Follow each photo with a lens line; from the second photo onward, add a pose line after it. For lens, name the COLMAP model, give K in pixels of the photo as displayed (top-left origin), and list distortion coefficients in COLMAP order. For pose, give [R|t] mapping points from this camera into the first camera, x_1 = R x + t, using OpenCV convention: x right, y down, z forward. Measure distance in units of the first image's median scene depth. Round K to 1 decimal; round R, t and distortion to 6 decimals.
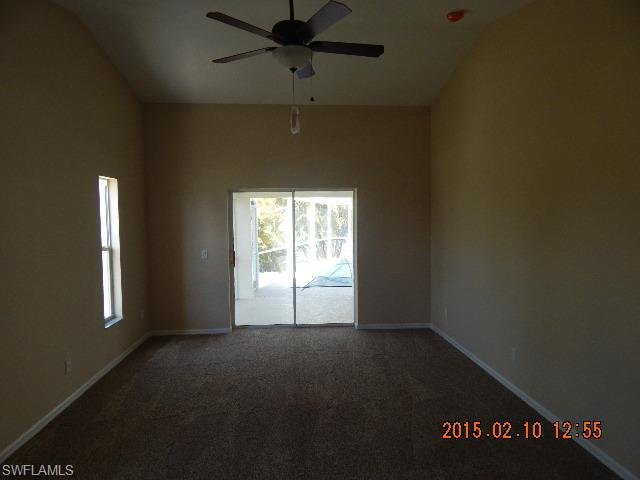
lens RADIAL K [[421.6, 0, 319.3], [0, 421.6, 235.8], [0, 0, 1]] dist [0.004817, -0.001806]
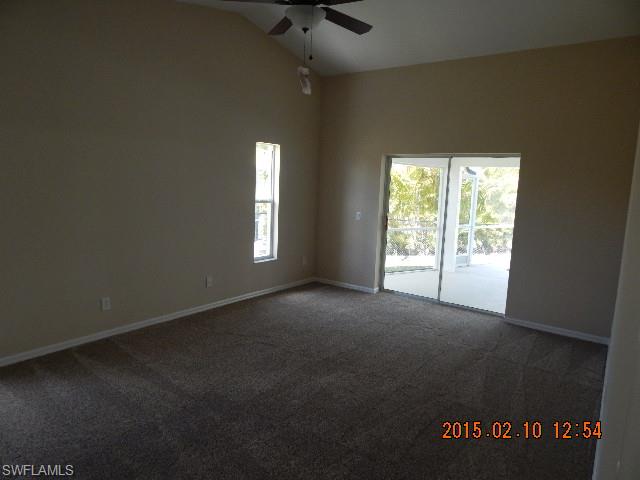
lens RADIAL K [[421.6, 0, 319.3], [0, 421.6, 235.8], [0, 0, 1]] dist [0.004817, -0.001806]
pose [[0.764350, 0.124759, -0.632617, 0.331075], [-0.083023, 0.991979, 0.095317, -0.000253], [0.639434, -0.020334, 0.768577, 0.114228]]
